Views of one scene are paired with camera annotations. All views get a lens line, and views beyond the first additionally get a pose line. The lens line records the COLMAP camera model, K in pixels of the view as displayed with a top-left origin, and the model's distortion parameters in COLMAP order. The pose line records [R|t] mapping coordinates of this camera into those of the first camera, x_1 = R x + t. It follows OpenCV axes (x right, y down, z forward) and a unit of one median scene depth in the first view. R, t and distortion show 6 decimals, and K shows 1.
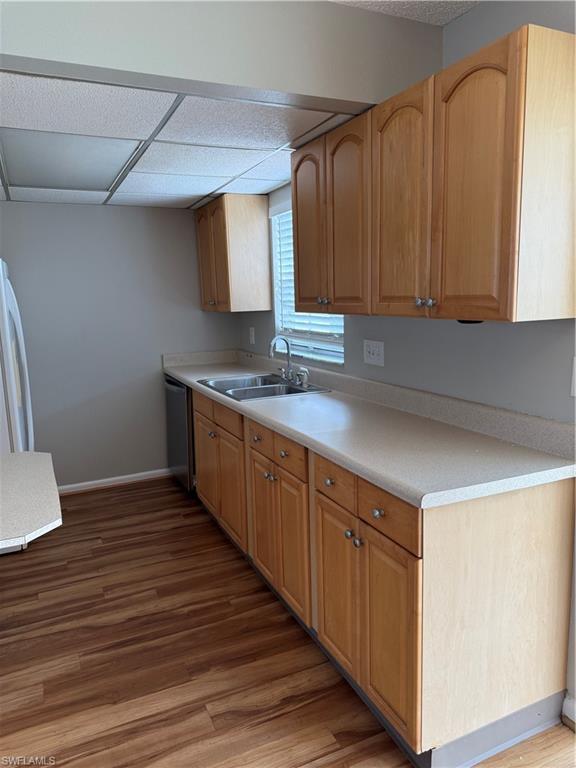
lens RADIAL K [[542.0, 0, 279.2], [0, 542.0, 379.8], [0, 0, 1]] dist [0.057289, -0.064842]
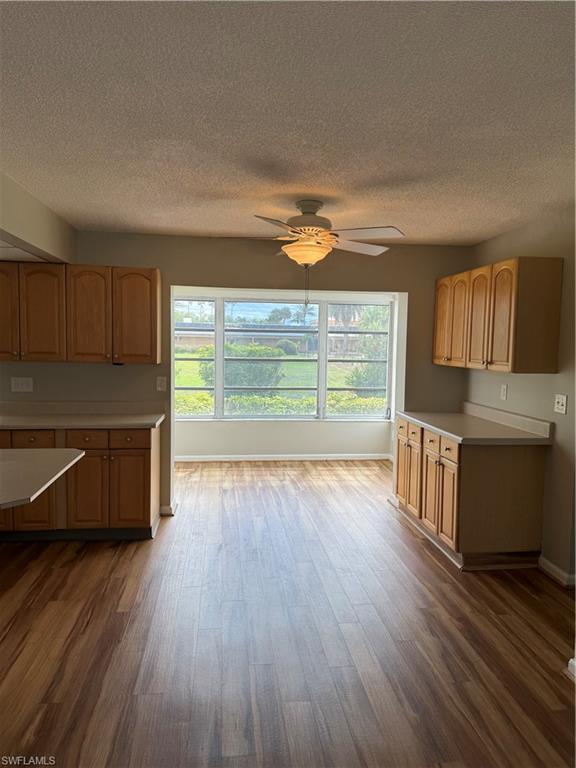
lens RADIAL K [[542.0, 0, 287.4], [0, 542.0, 385.9], [0, 0, 1]] dist [0.057289, -0.064842]
pose [[0.299551, -0.042801, 0.953120, -1.274292], [0.120791, 0.992656, 0.006613, 0.046350], [-0.946403, 0.113147, 0.302521, -0.311048]]
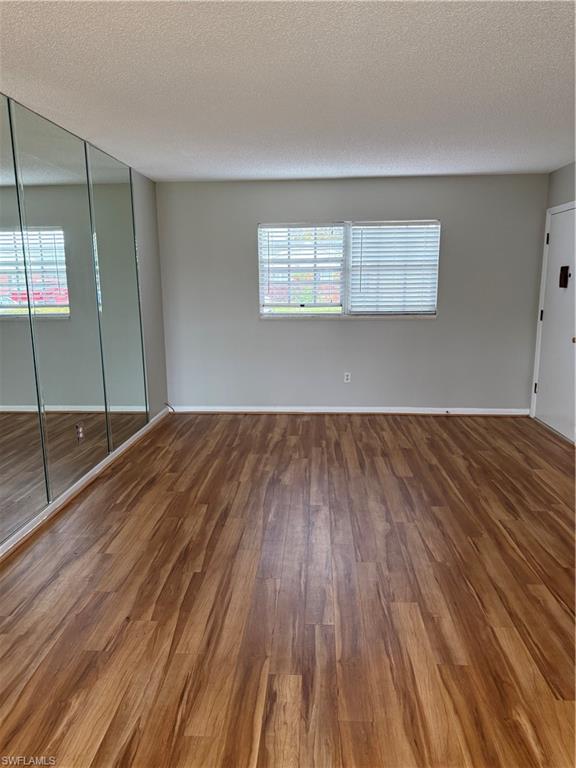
lens RADIAL K [[542.0, 0, 283.4], [0, 542.0, 380.6], [0, 0, 1]] dist [0.057289, -0.064842]
pose [[-0.465860, 0.194430, -0.863233, 0.064444], [-0.112641, 0.954593, 0.275797, -0.054303], [0.877659, 0.225719, -0.422806, 0.304166]]
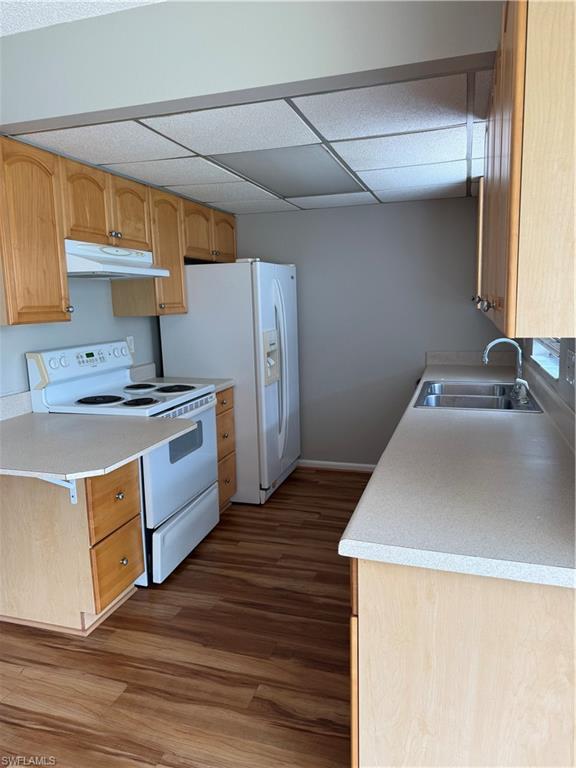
lens RADIAL K [[542.0, 0, 287.6], [0, 542.0, 379.5], [0, 0, 1]] dist [0.057289, -0.064842]
pose [[0.741972, 0.110362, -0.661285, 0.413687], [-0.100039, 0.993541, 0.053567, -0.038694], [0.662925, 0.026410, 0.748220, 0.180528]]
